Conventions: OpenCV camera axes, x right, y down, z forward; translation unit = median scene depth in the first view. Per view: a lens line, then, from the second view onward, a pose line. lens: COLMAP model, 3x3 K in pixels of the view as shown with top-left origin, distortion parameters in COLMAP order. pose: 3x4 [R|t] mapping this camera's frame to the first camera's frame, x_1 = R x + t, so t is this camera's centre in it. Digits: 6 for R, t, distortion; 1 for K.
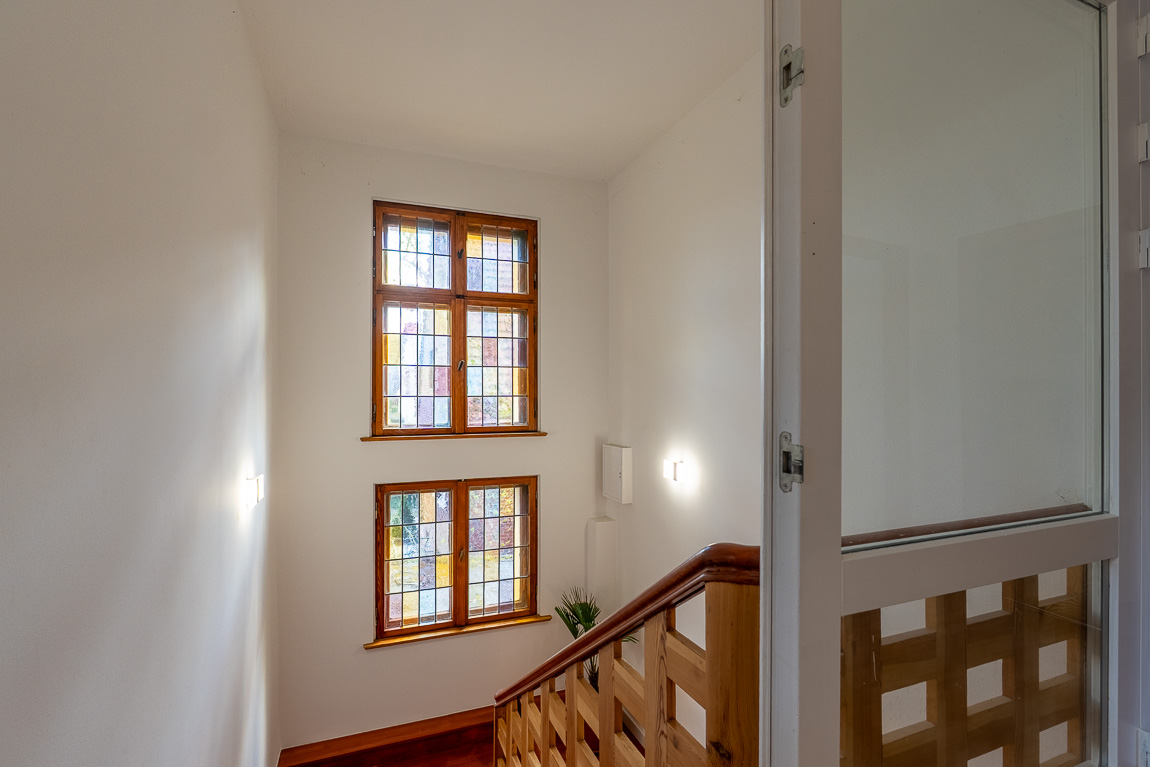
lens RADIAL K [[528.6, 0, 576.2], [0, 528.6, 389.1], [0, 0, 1]] dist [-0.002101, -0.000551]
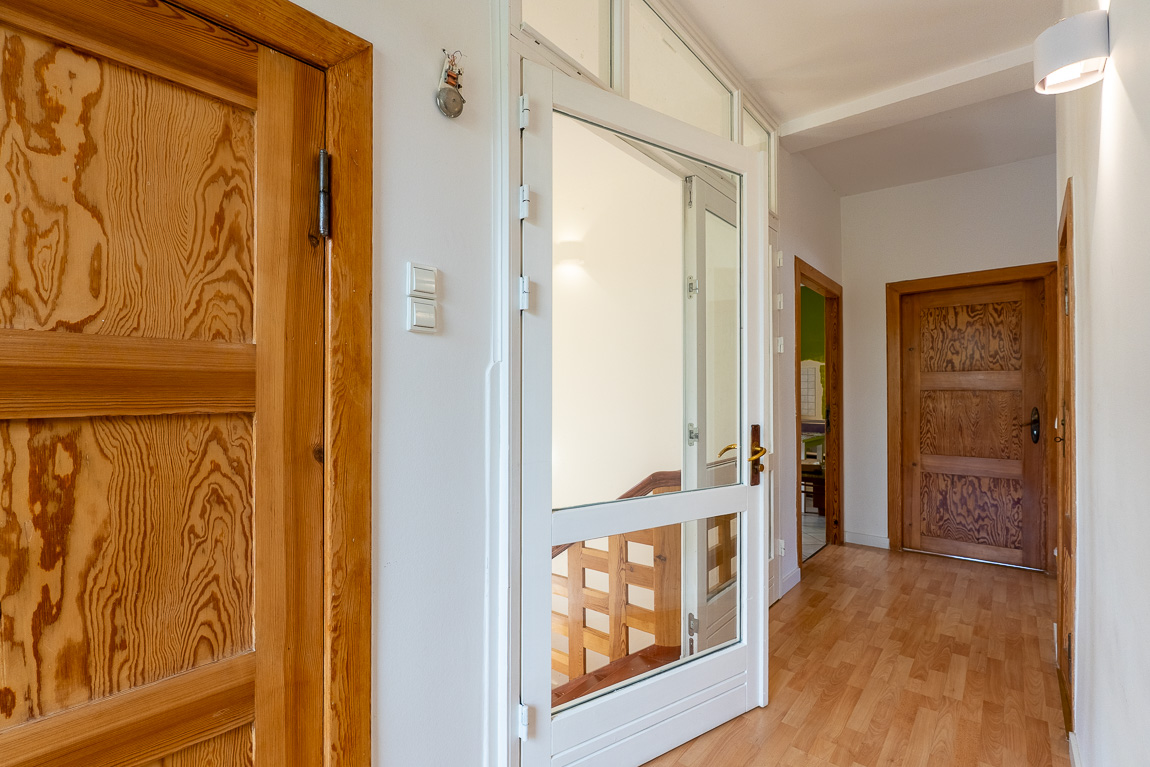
lens RADIAL K [[528.6, 0, 573.5], [0, 528.6, 385.7], [0, 0, 1]] dist [-0.002101, -0.000551]
pose [[0.841704, 0.007069, 0.539894, -1.513871], [-0.000019, 0.999915, -0.013062, -0.069793], [-0.539940, 0.010985, 0.841632, -0.899007]]
